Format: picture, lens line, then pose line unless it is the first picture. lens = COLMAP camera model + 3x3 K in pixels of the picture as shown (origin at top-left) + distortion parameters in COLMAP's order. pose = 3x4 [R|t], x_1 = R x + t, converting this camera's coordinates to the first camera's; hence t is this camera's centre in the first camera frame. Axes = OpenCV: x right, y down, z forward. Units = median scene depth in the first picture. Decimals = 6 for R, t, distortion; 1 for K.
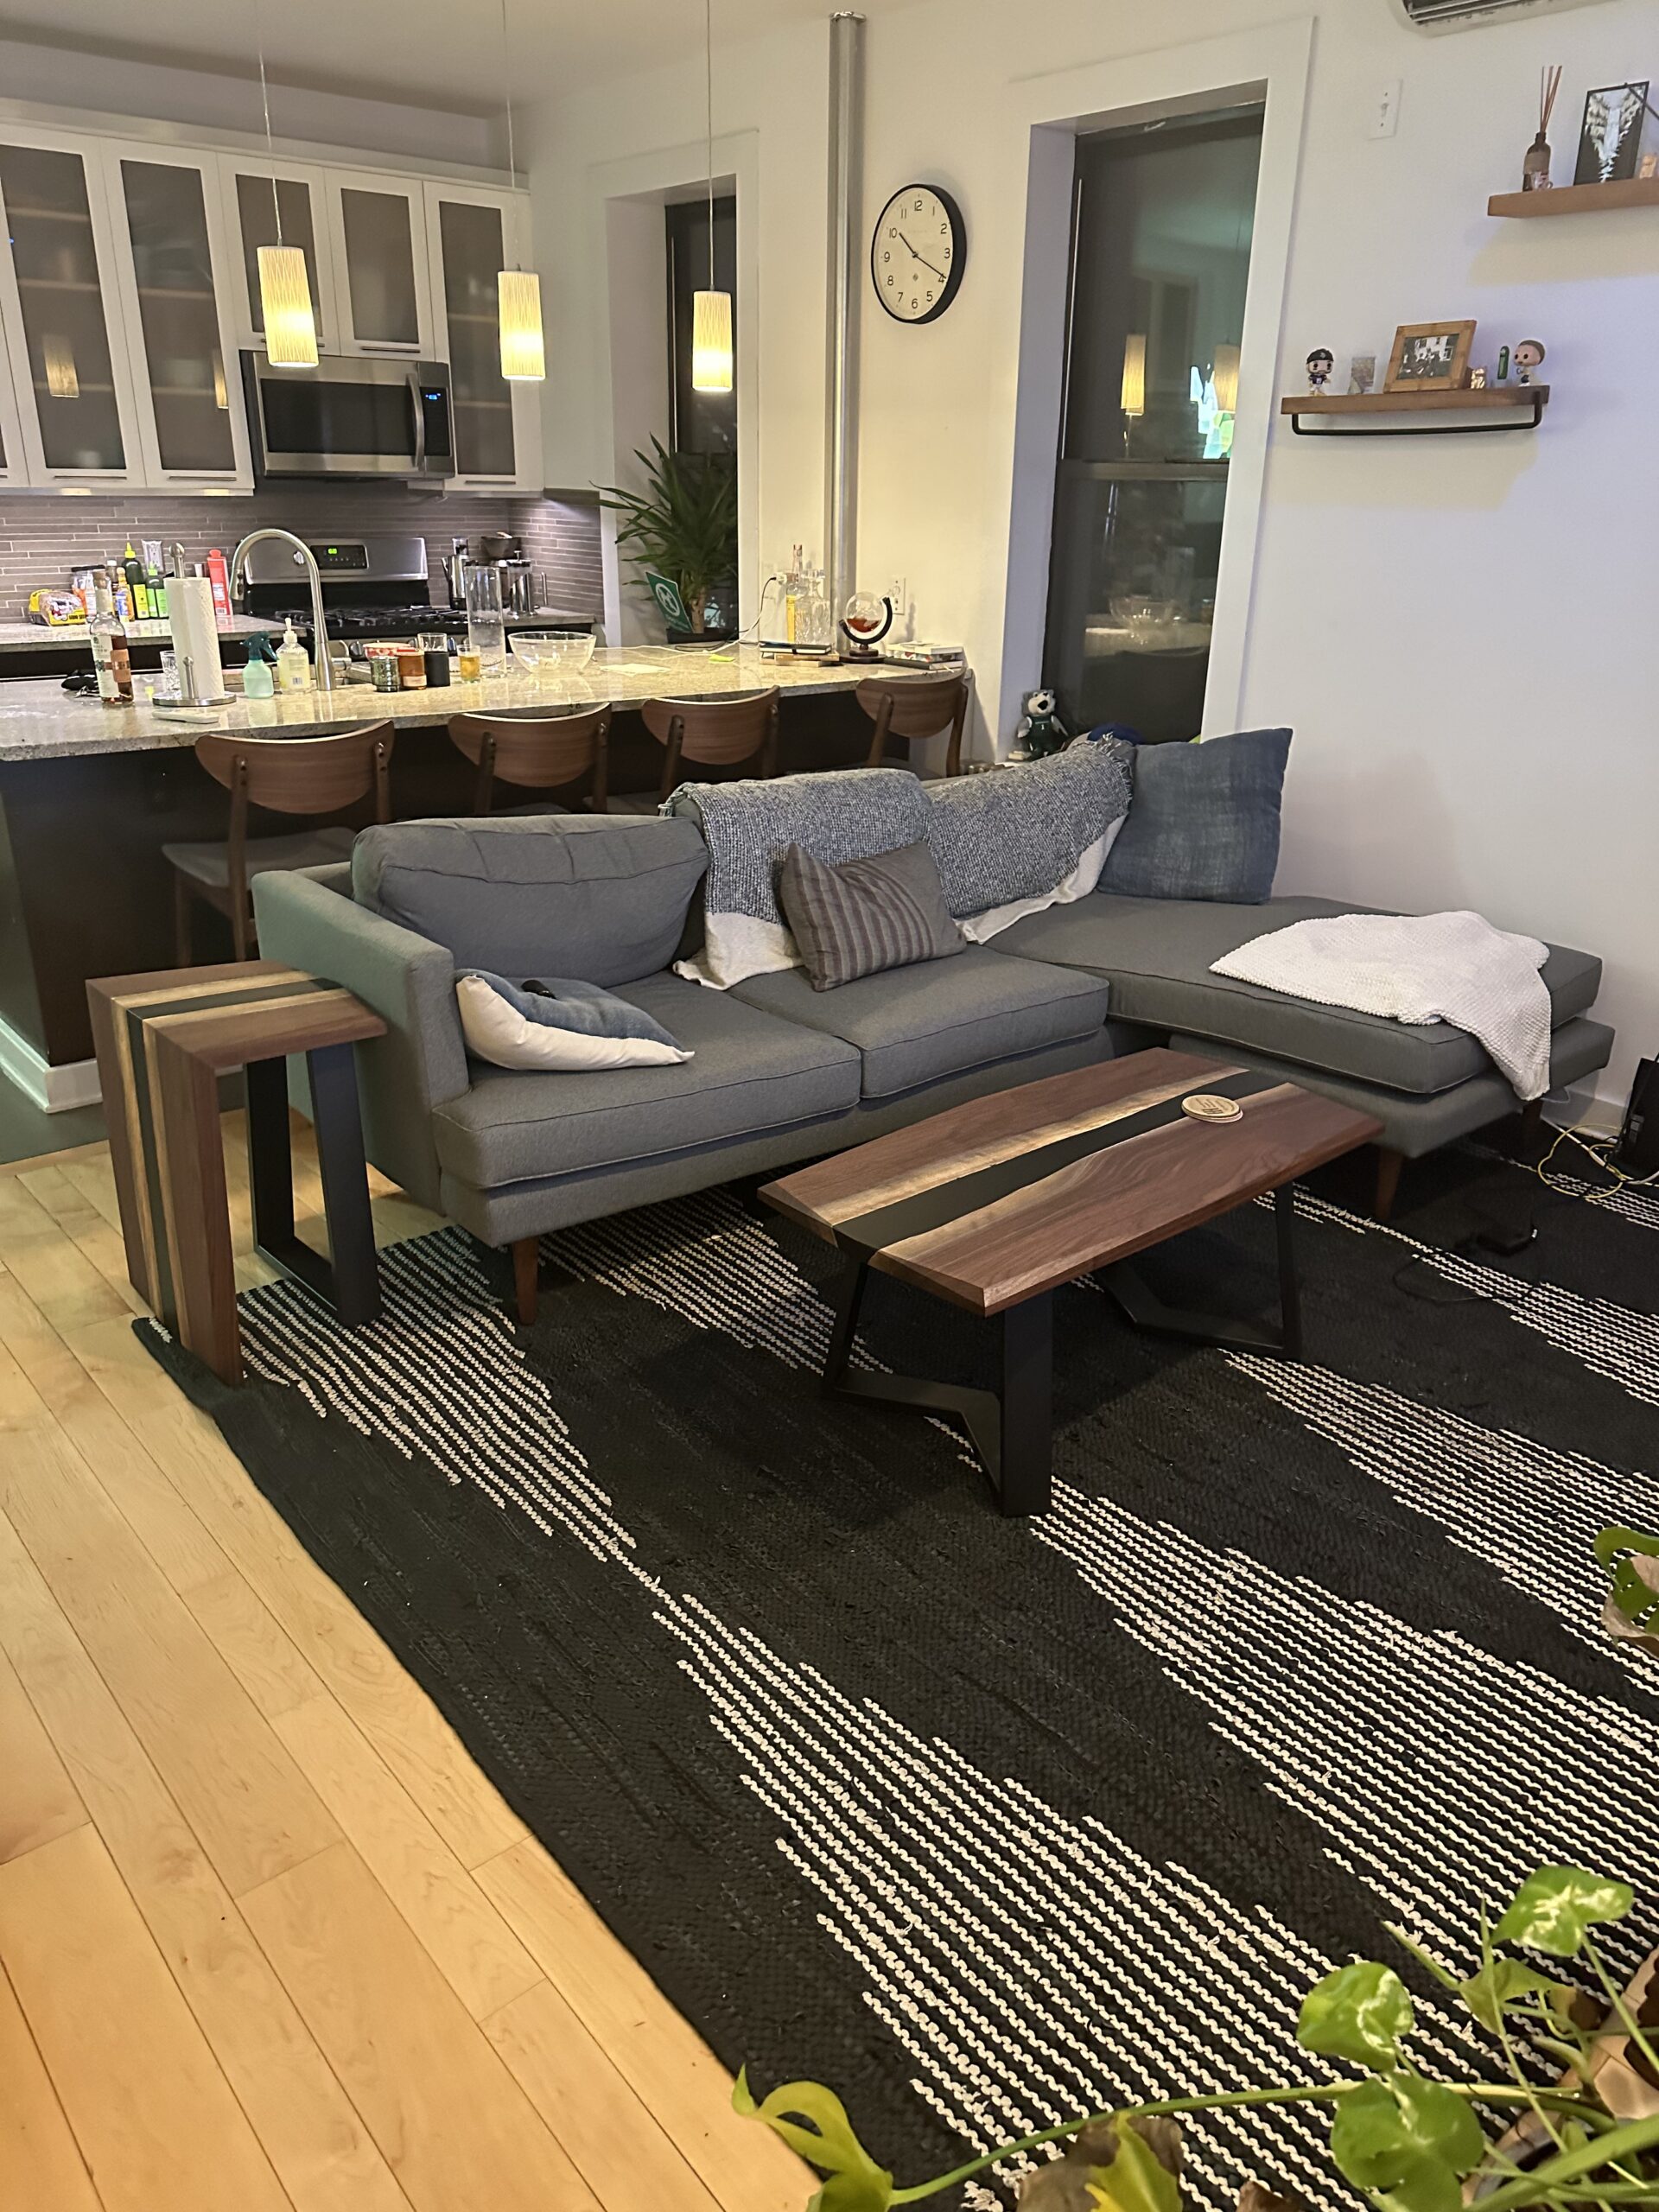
lens RADIAL K [[1540.5, 0, 846.6], [0, 1540.5, 1099.4], [0, 0, 1]] dist [0.152834, -0.327805]
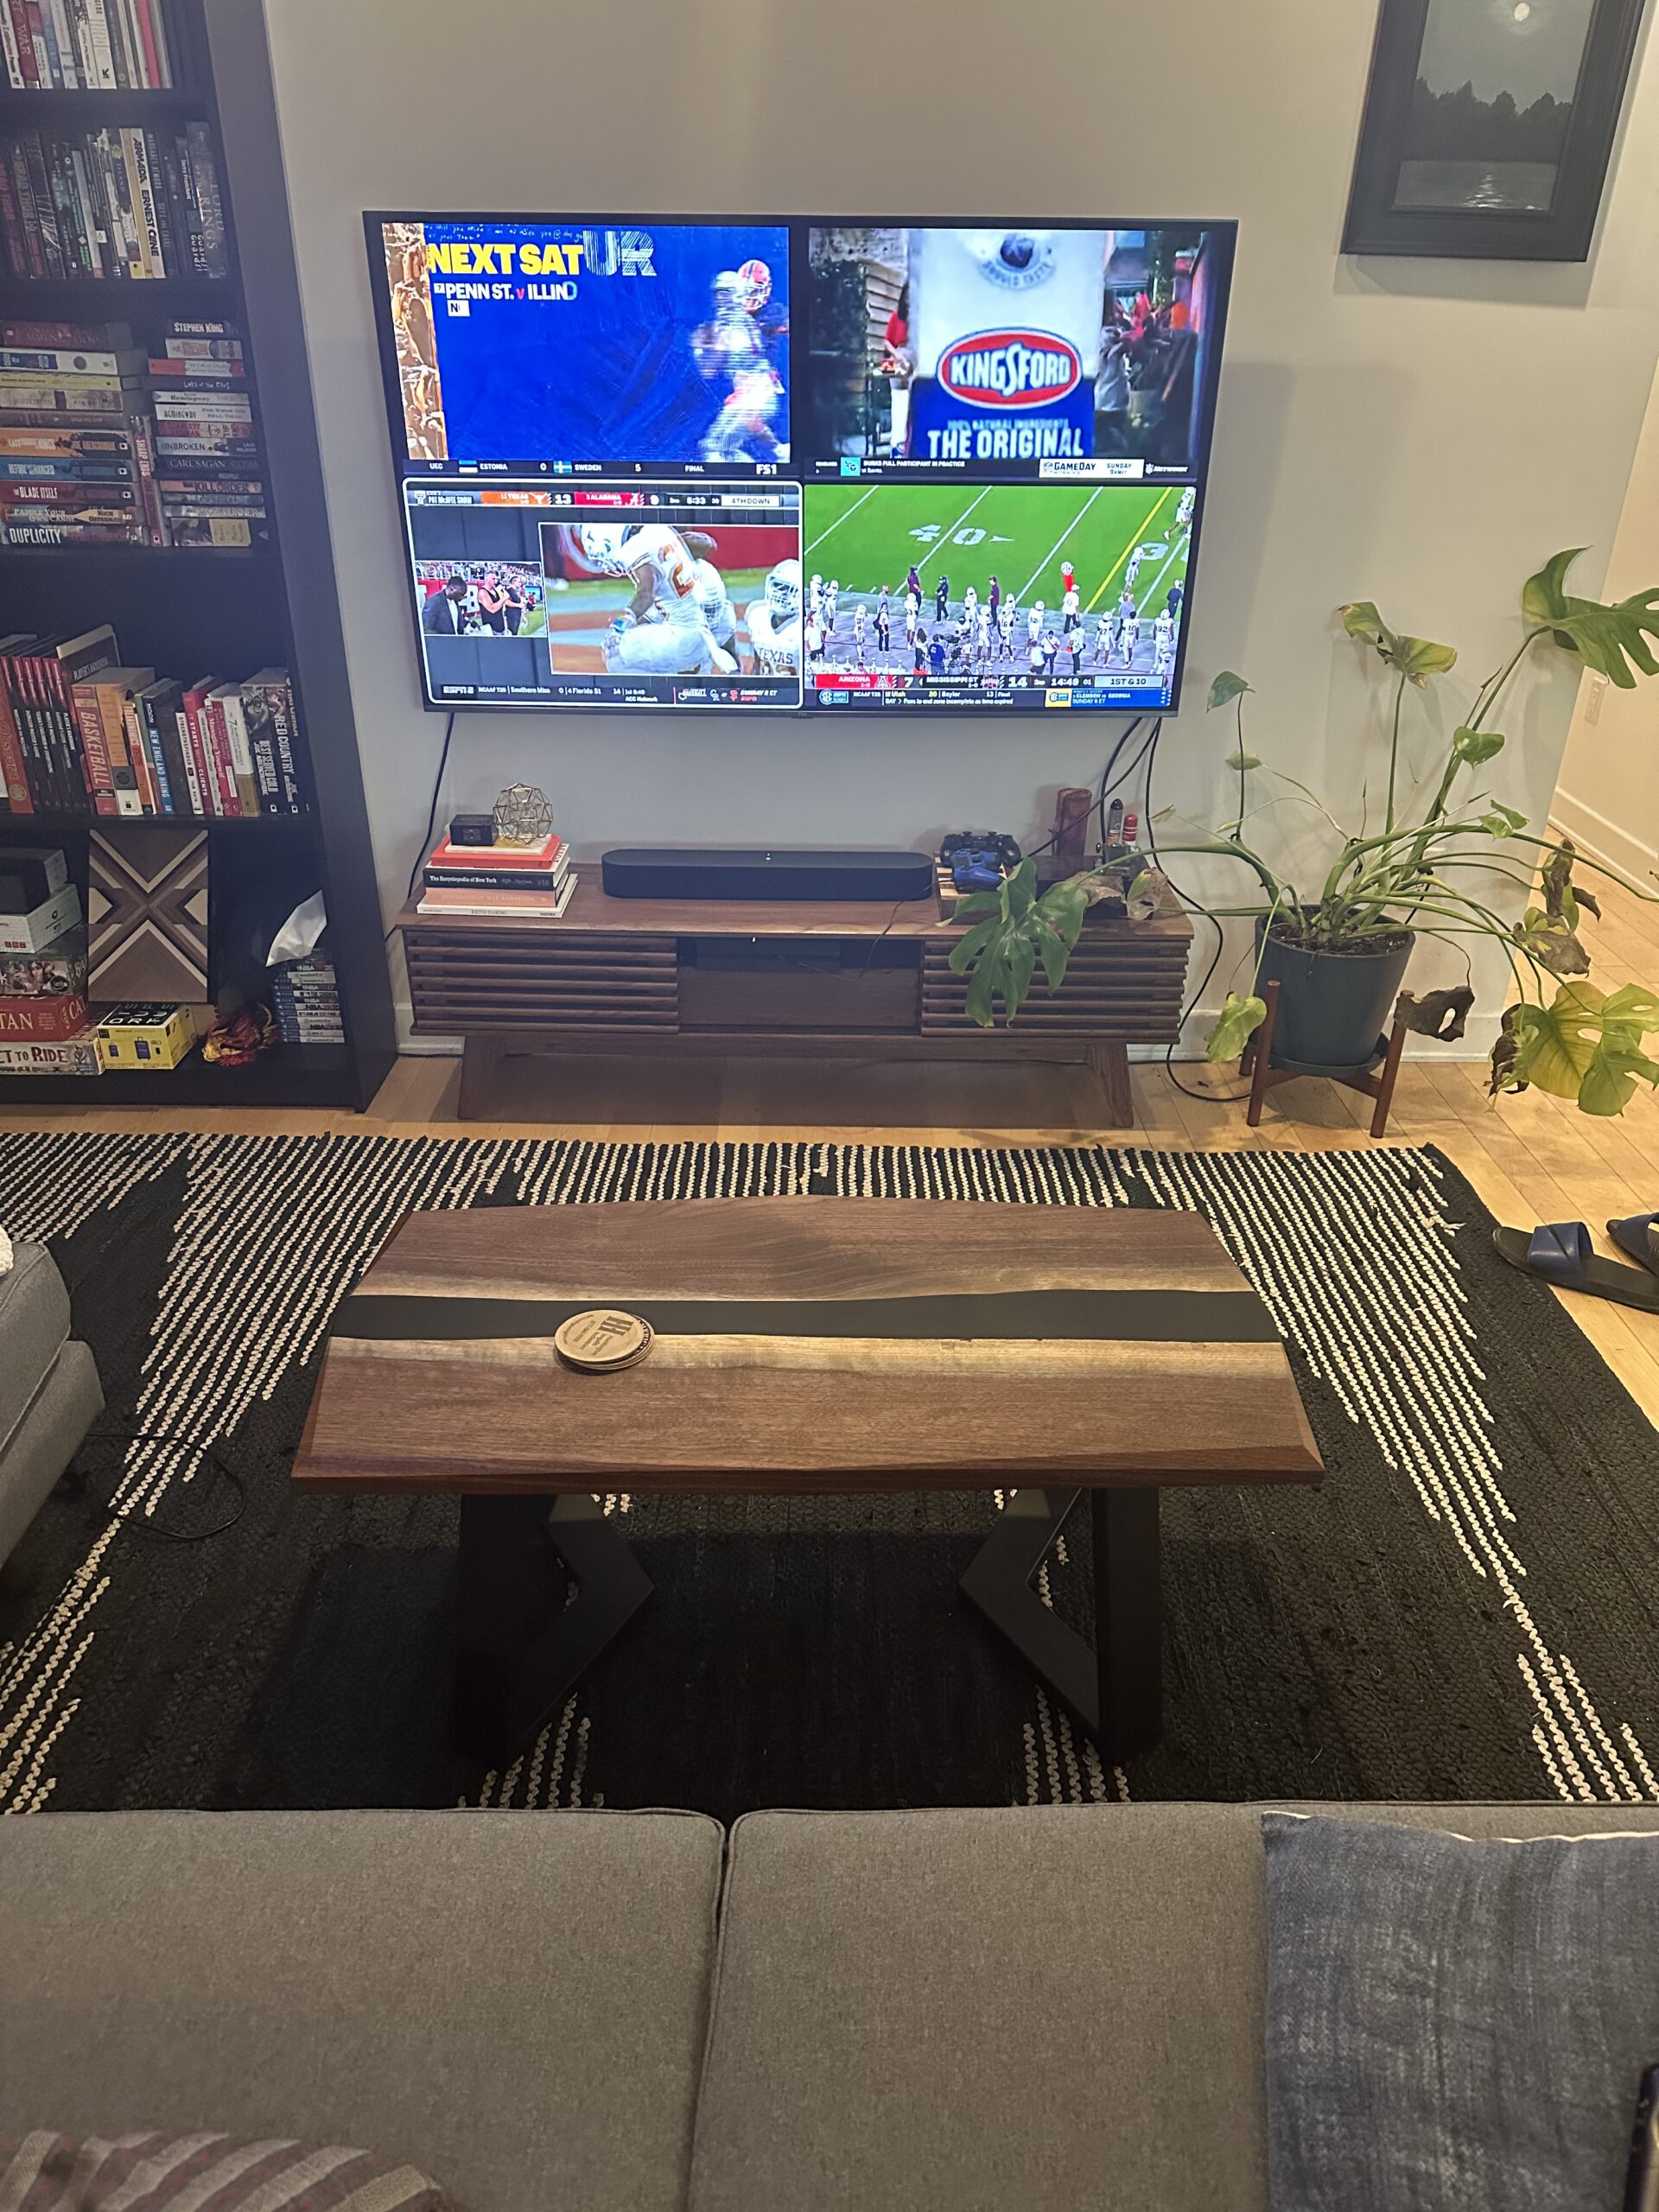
lens RADIAL K [[1530.6, 0, 840.7], [0, 1530.6, 1120.8], [0, 0, 1]] dist [0.067853, -0.107416]
pose [[-0.764536, -0.322598, 0.558045, -0.199784], [0.214324, 0.689264, 0.692084, -0.485027], [-0.607906, 0.648726, -0.457827, 1.244840]]
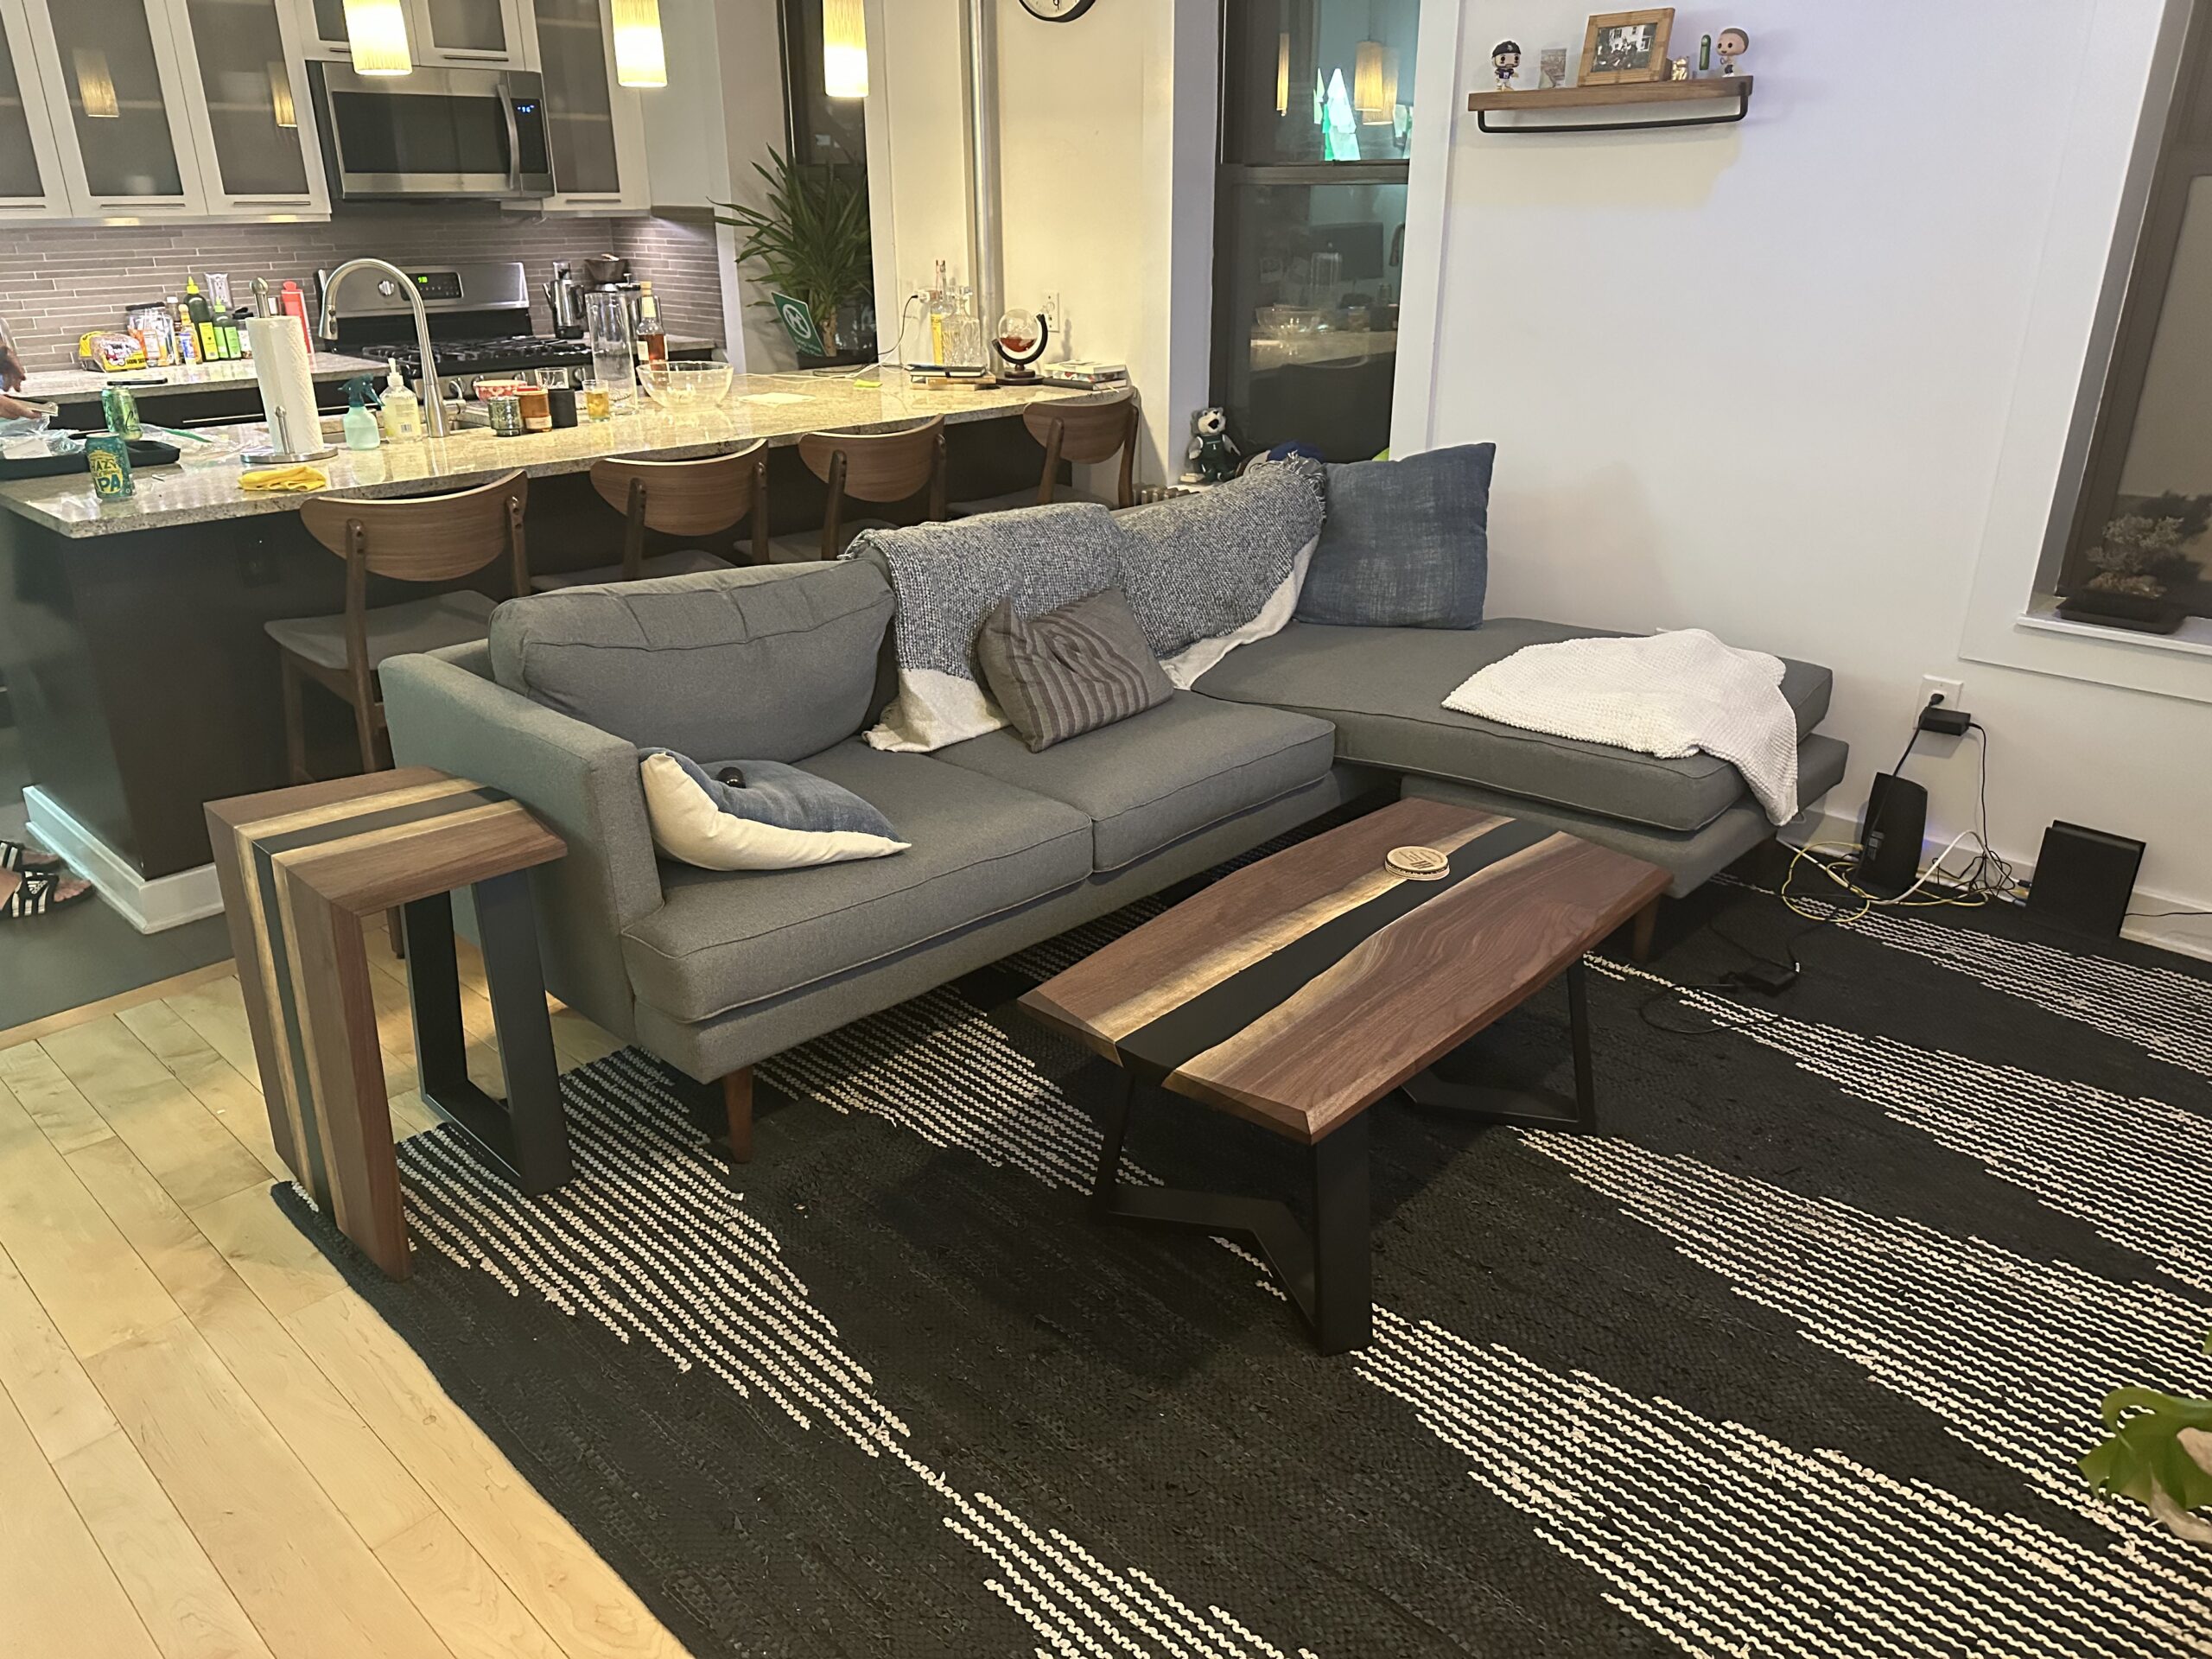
lens RADIAL K [[1540.5, 0, 1110.8], [0, 1540.5, 813.3], [0, 0, 1]] dist [0.152834, -0.327805]
pose [[0.993707, -0.057637, 0.096038, -0.078367], [0.057410, 0.998338, 0.005125, -0.046272], [-0.096174, 0.000421, 0.995364, 0.115797]]
